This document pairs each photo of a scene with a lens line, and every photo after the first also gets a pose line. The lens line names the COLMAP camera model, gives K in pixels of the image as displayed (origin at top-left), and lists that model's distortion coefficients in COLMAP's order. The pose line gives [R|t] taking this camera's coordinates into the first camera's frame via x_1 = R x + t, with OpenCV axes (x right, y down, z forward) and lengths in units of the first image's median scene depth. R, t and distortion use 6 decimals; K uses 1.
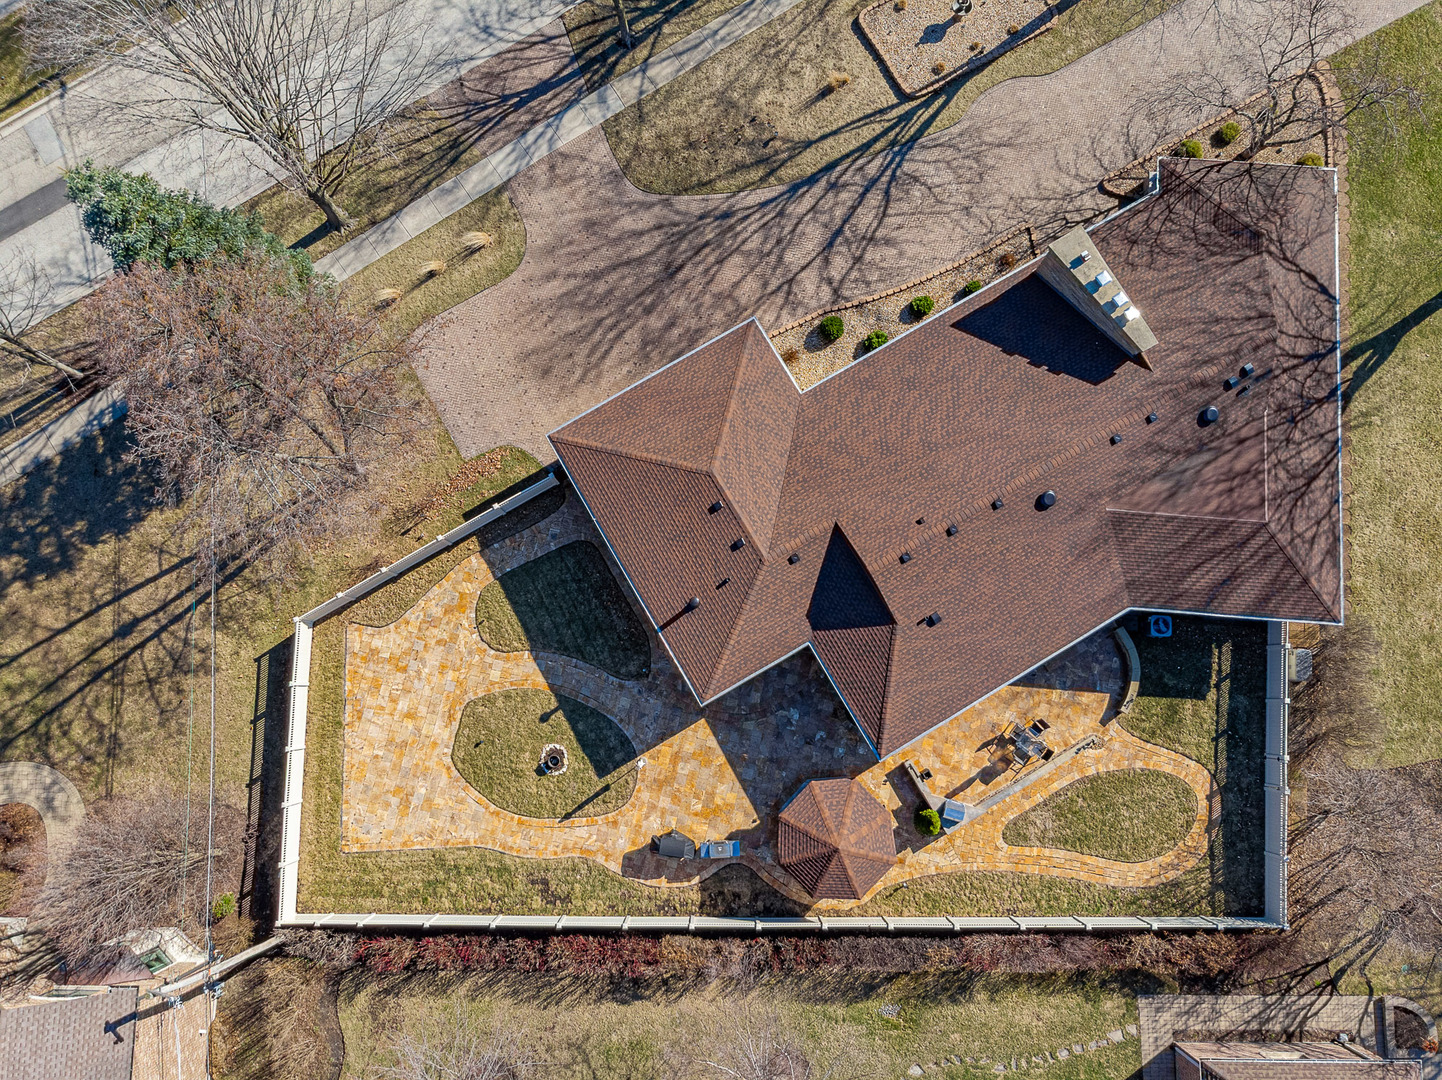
lens RADIAL K [[1128.9, 0, 721.0], [0, 1128.9, 540.0], [0, 0, 1]] dist [-0.006658, 0.001616]
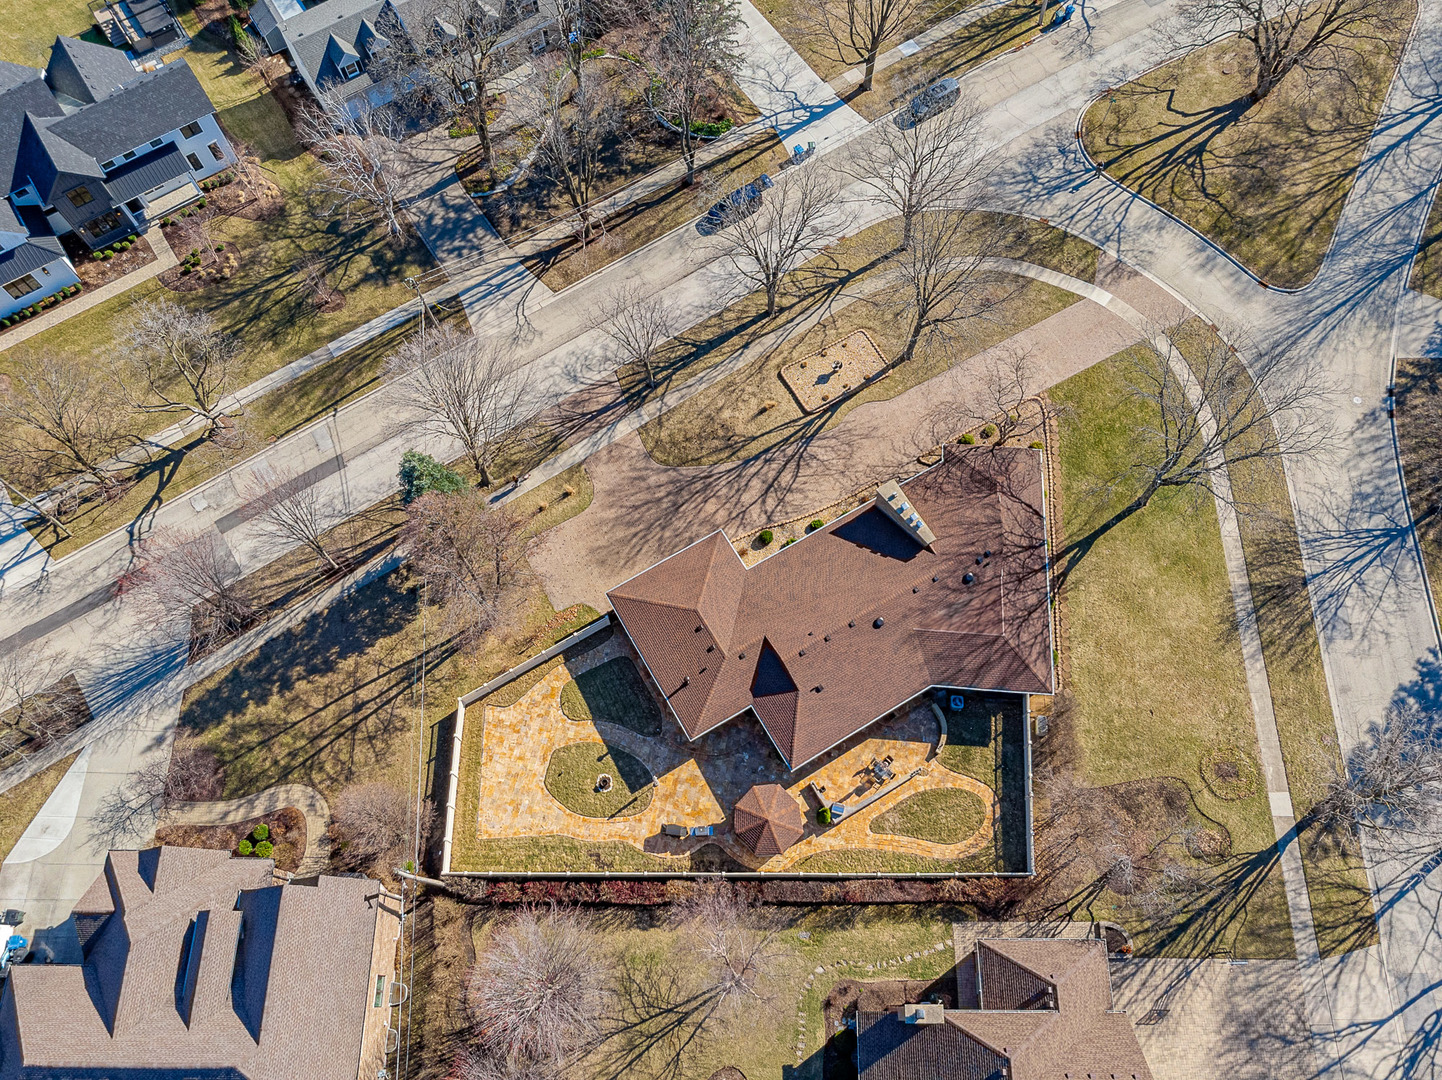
lens RADIAL K [[1128.9, 0, 721.0], [0, 1128.9, 540.0], [0, 0, 1]] dist [-0.006658, 0.001616]
pose [[0.999907, -0.005433, -0.012512, 0.050480], [0.002246, 0.970307, -0.241866, 0.250746], [0.013455, 0.241815, 0.970229, -0.735333]]
